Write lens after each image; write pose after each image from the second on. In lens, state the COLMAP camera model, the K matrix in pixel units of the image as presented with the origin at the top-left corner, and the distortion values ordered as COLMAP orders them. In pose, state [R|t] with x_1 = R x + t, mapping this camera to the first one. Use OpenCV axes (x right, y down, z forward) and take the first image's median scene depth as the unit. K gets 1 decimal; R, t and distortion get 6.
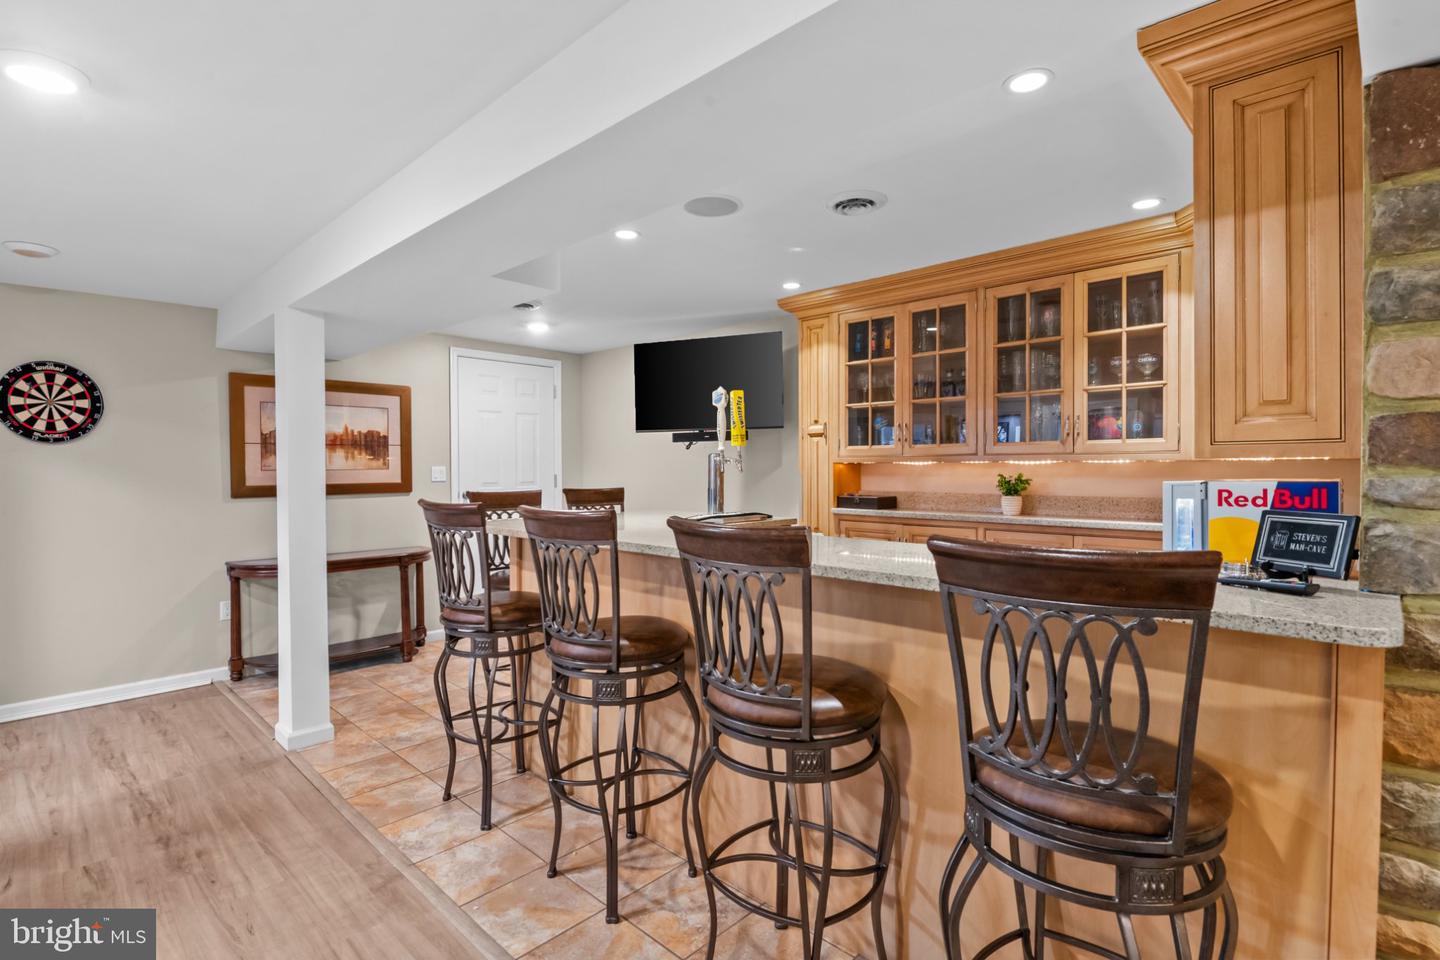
lens RADIAL K [[694.1, 0, 712.9], [0, 694.1, 477.6], [0, 0, 1]] dist [-0.002275, -0.000151]
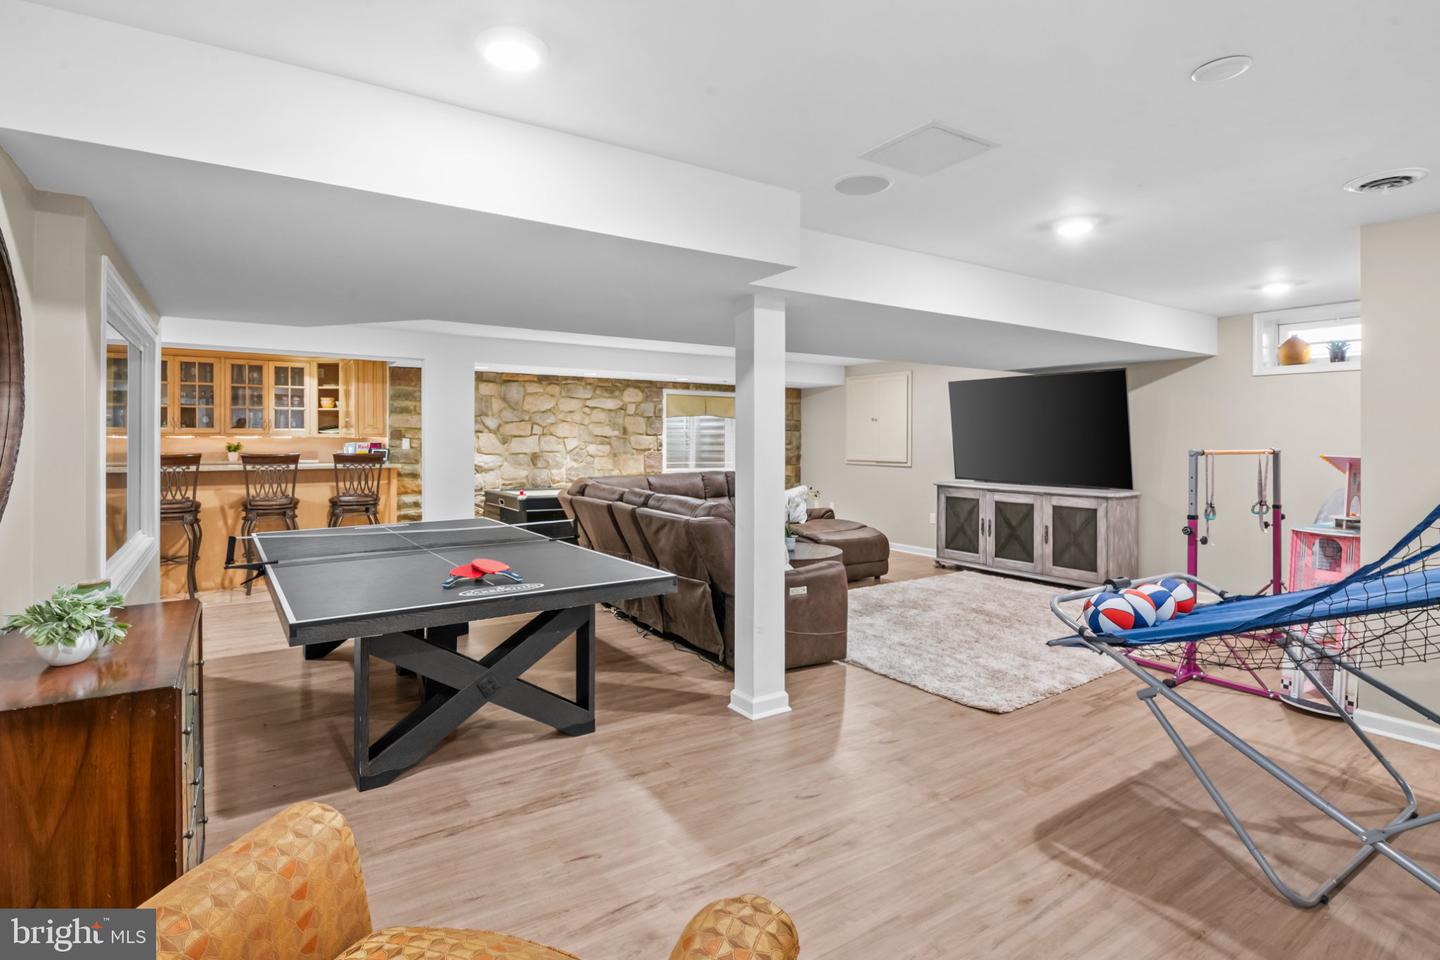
lens RADIAL K [[723.2, 0, 715.0], [0, 723.2, 444.0], [0, 0, 1]] dist [0.004320, -0.000435]
pose [[0.215846, -0.000998, 0.976427, -1.523264], [0.009641, 0.999953, -0.001109, 0.017923], [-0.976380, 0.009653, 0.215845, -1.015656]]
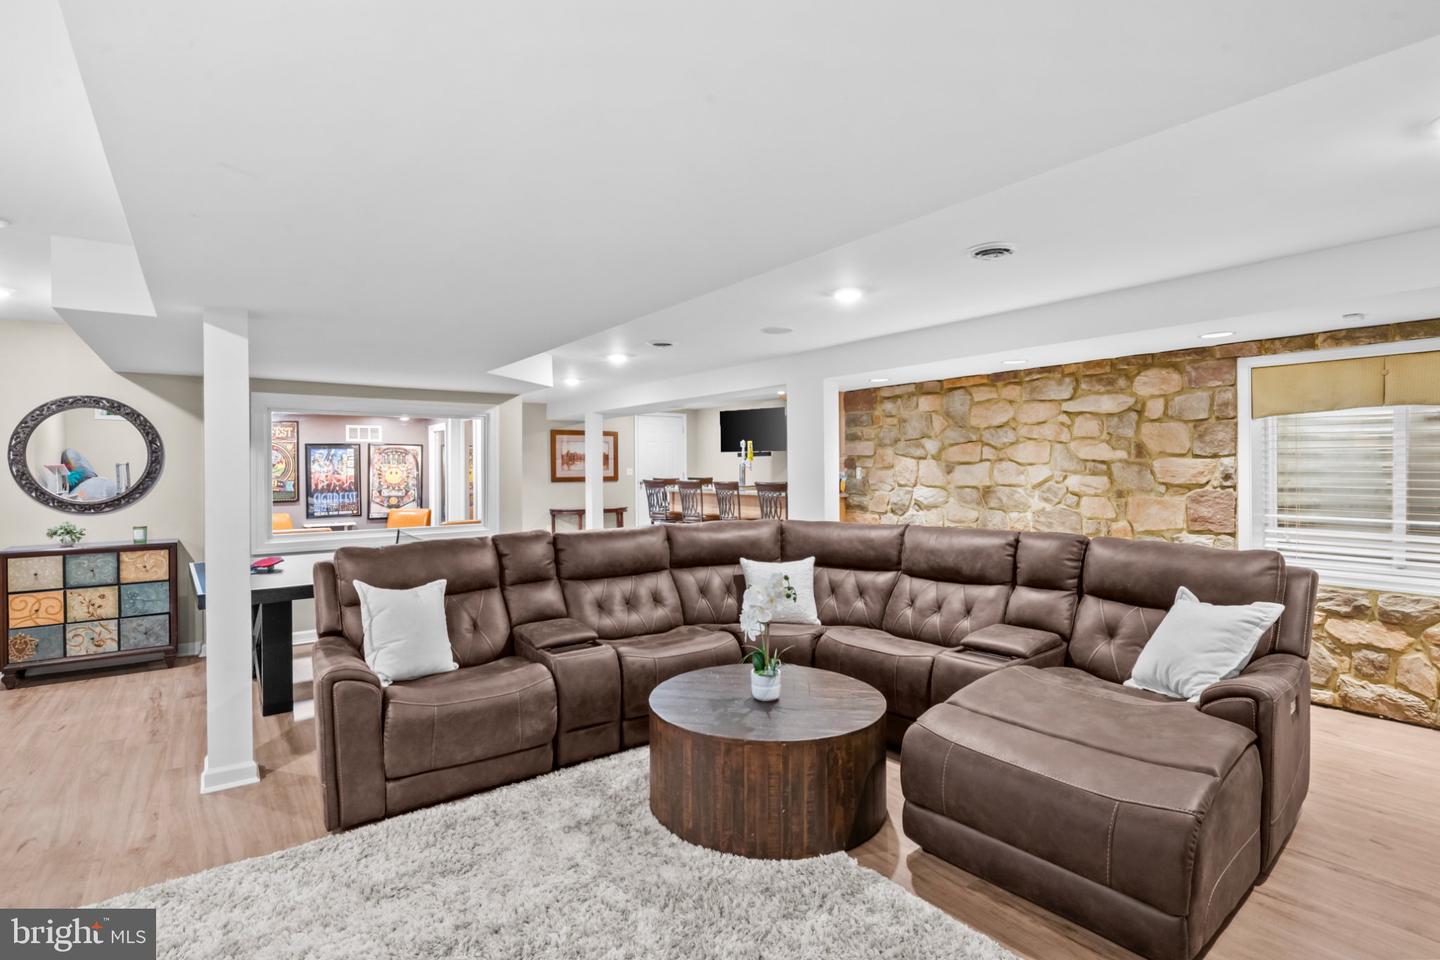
lens RADIAL K [[694.1, 0, 725.1], [0, 694.1, 475.9], [0, 0, 1]] dist [-0.002275, -0.000151]
pose [[0.987773, -0.002063, -0.155885, 0.339786], [0.001840, 0.999997, -0.001573, 0.015687], [0.155888, 0.001267, 0.987774, -1.595545]]
